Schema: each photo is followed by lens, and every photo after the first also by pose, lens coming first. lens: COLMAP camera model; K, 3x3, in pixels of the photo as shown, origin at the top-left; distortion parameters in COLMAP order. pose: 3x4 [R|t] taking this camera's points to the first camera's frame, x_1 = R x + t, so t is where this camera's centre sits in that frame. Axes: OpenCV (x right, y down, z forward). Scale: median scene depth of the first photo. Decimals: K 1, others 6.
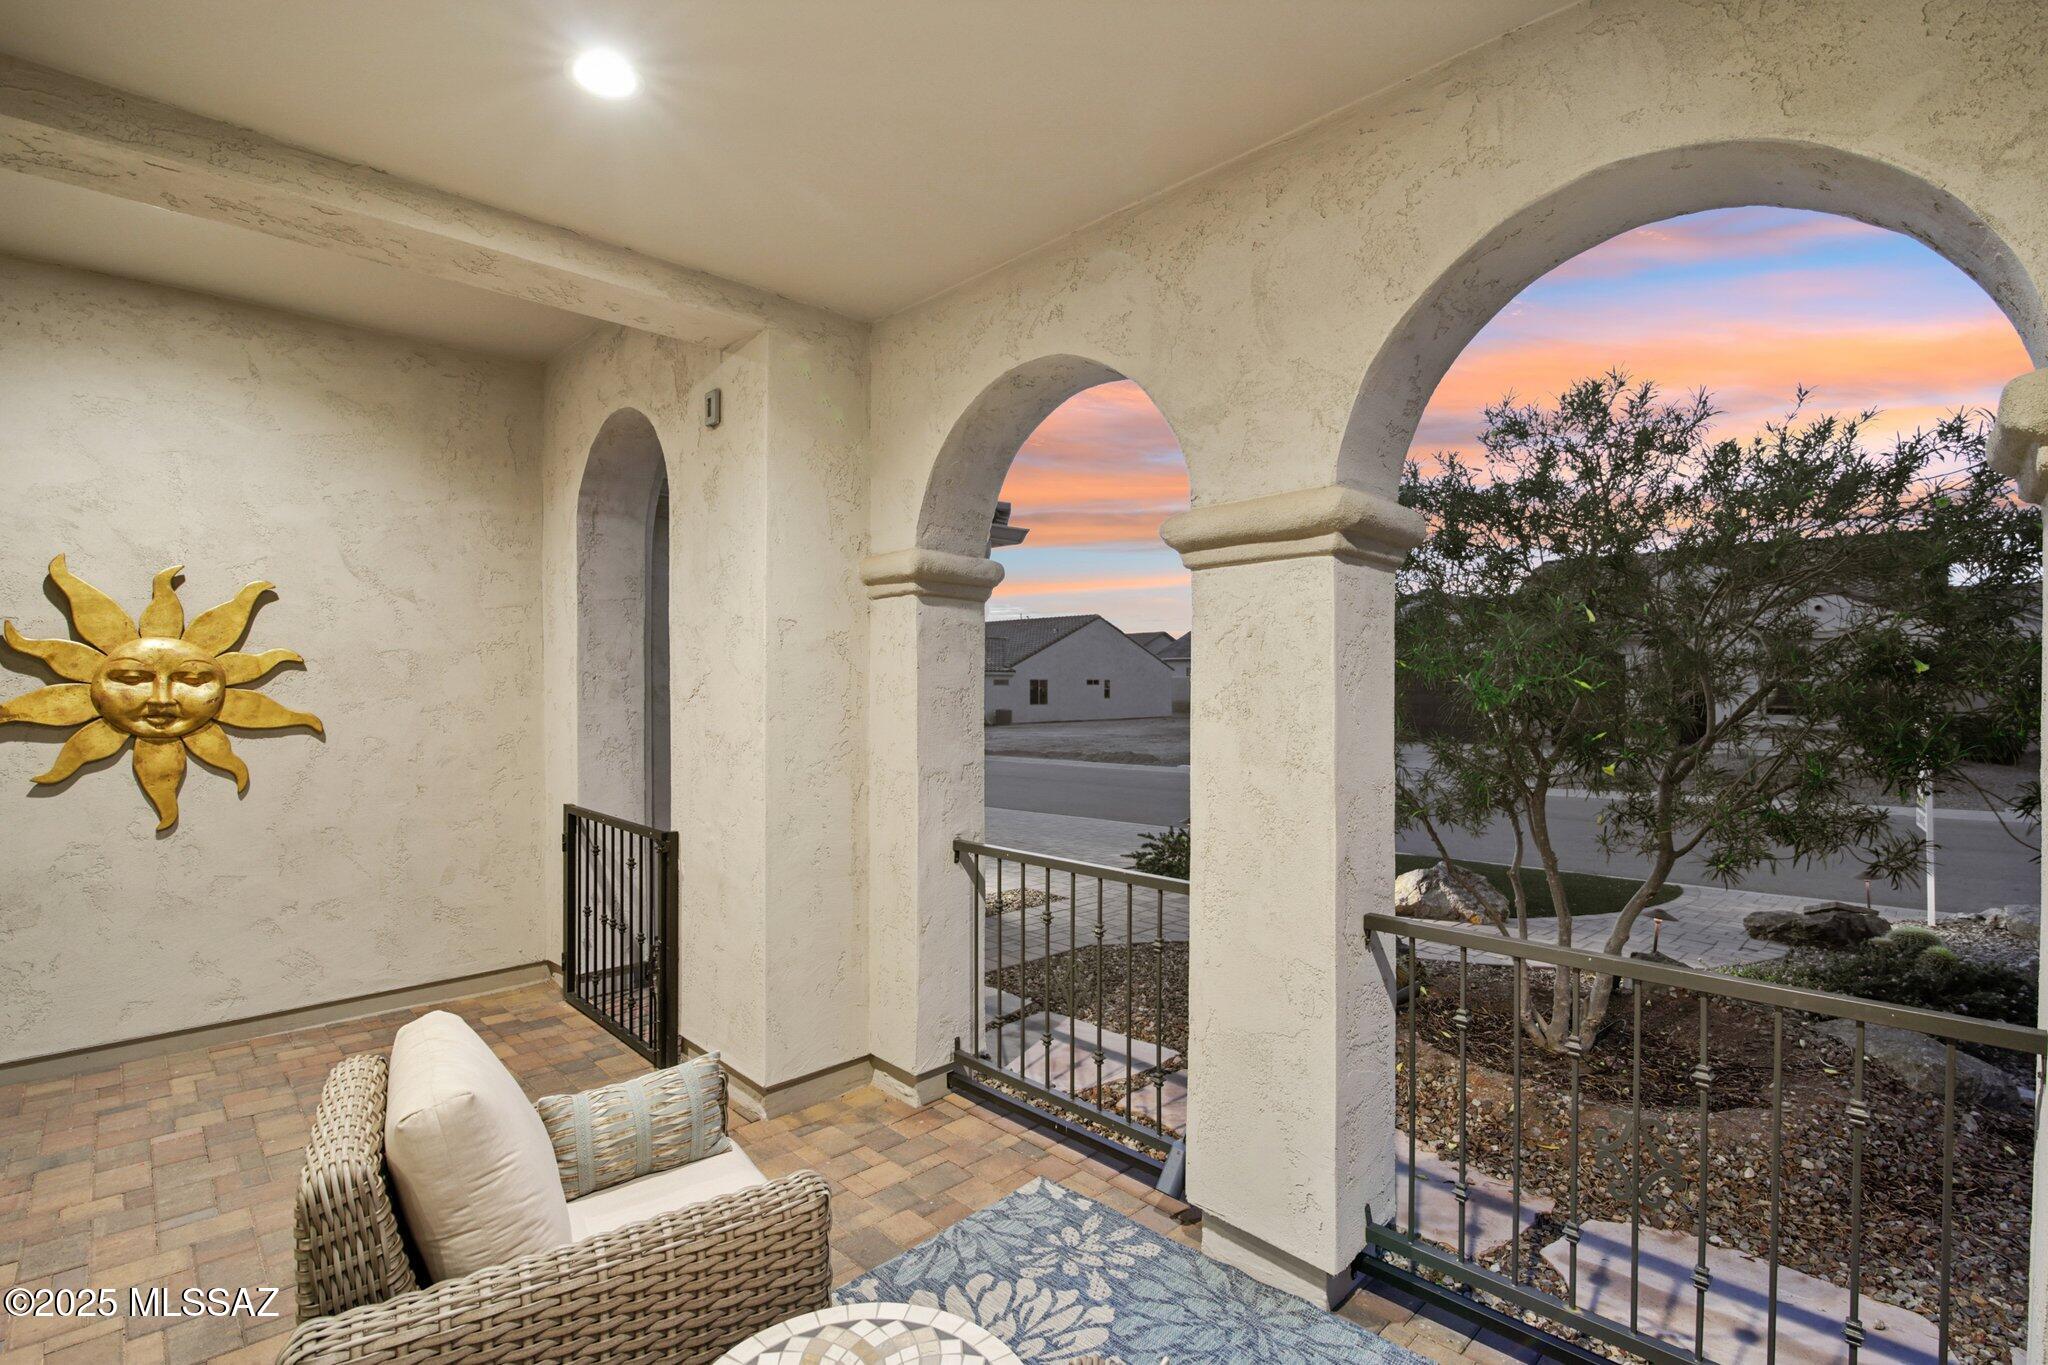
lens RADIAL K [[941.5, 0, 1024.0], [0, 941.5, 682.5], [0, 0, 1]] dist [-0.016535, 0.000472]
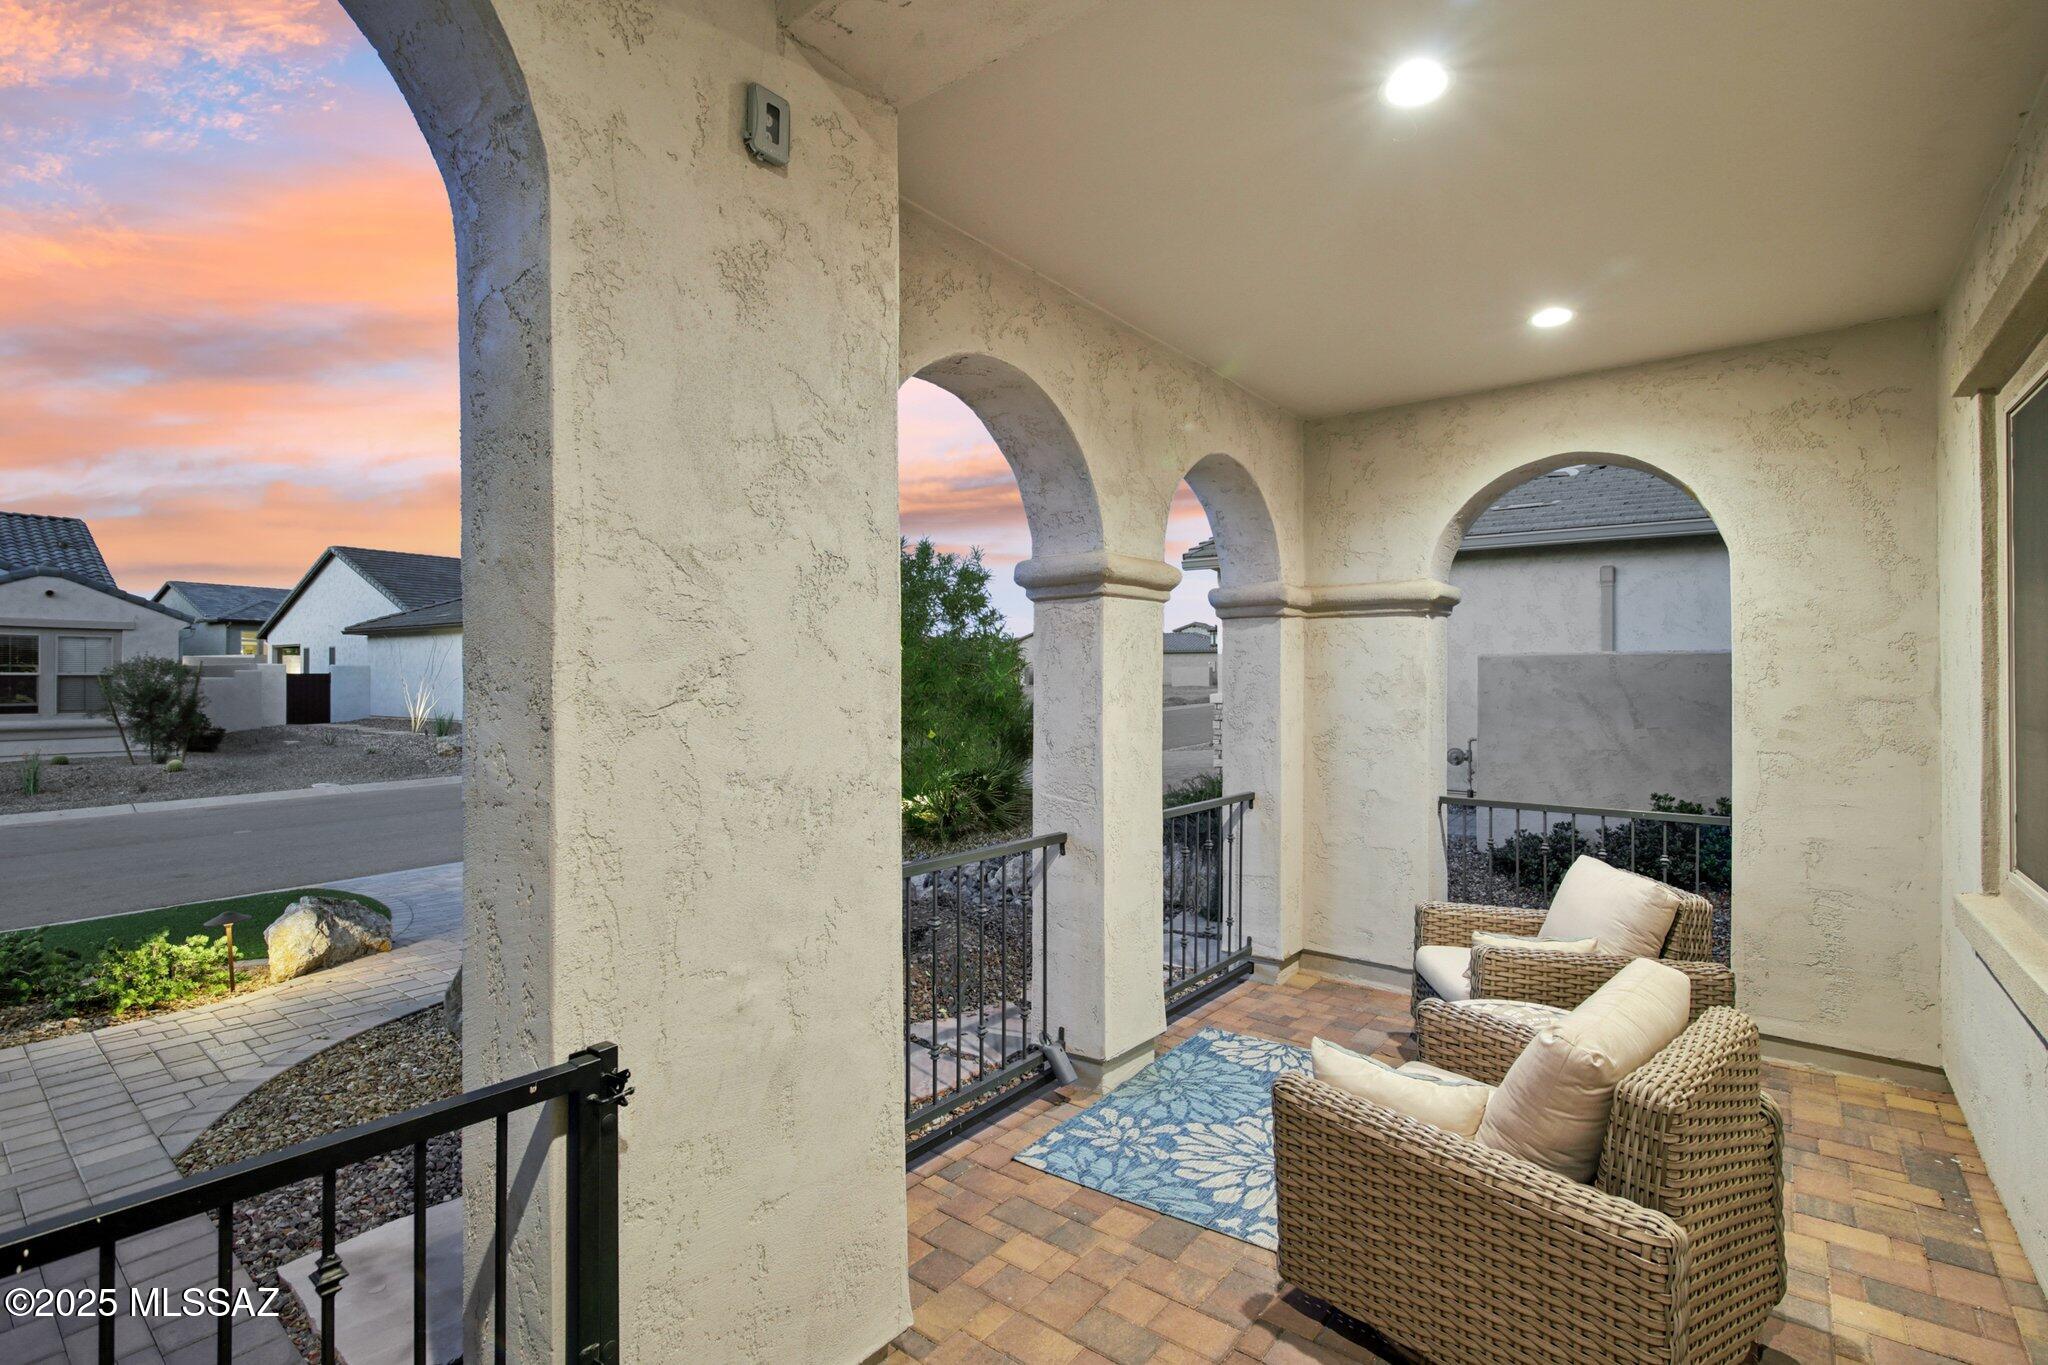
lens RADIAL K [[943.1, 0, 1022.4], [0, 943.1, 662.5], [0, 0, 1]] dist [-0.000202, 0.000017]
pose [[-0.122679, 0.017692, 0.992289, -1.192567], [-0.004104, 0.999824, -0.018334, 0.003408], [-0.992438, -0.006322, -0.122585, 1.311380]]
